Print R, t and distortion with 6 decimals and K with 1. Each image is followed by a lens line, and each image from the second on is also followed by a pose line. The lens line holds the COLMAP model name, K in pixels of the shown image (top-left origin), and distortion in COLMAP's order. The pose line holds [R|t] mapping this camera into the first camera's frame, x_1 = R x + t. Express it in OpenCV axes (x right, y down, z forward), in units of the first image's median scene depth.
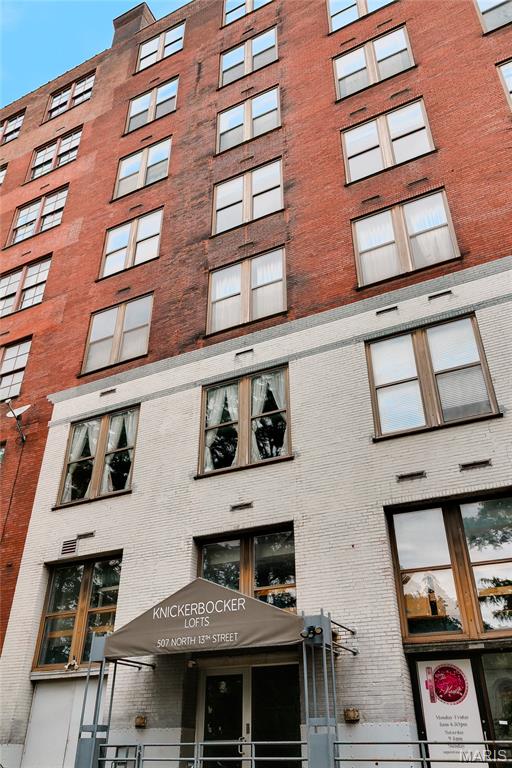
lens RADIAL K [[594.7, 0, 256.0], [0, 594.7, 384.0], [0, 0, 1]] dist [0.017345, 0.008132]
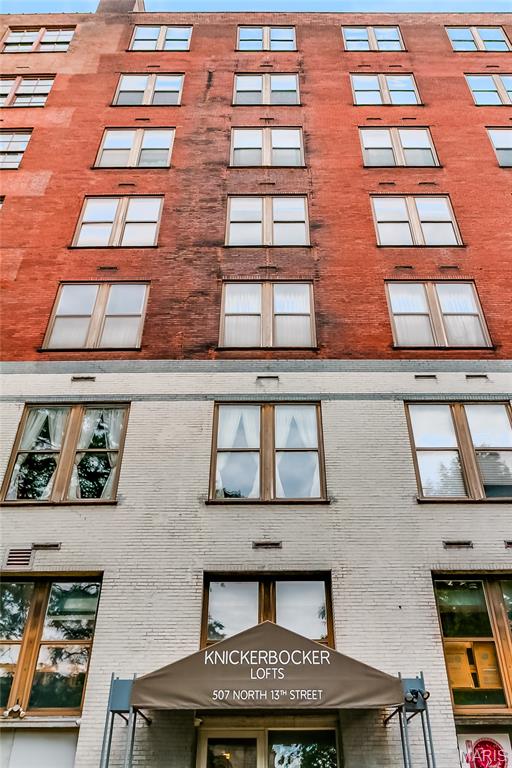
lens RADIAL K [[602.2, 0, 256.0], [0, 602.2, 404.8], [0, 0, 1]] dist [-0.018420, -0.001607]
pose [[0.894698, 0.259101, 0.363844, -0.328319], [-0.233694, 0.965716, -0.113048, 0.086803], [-0.380661, 0.016116, 0.924574, 0.144363]]
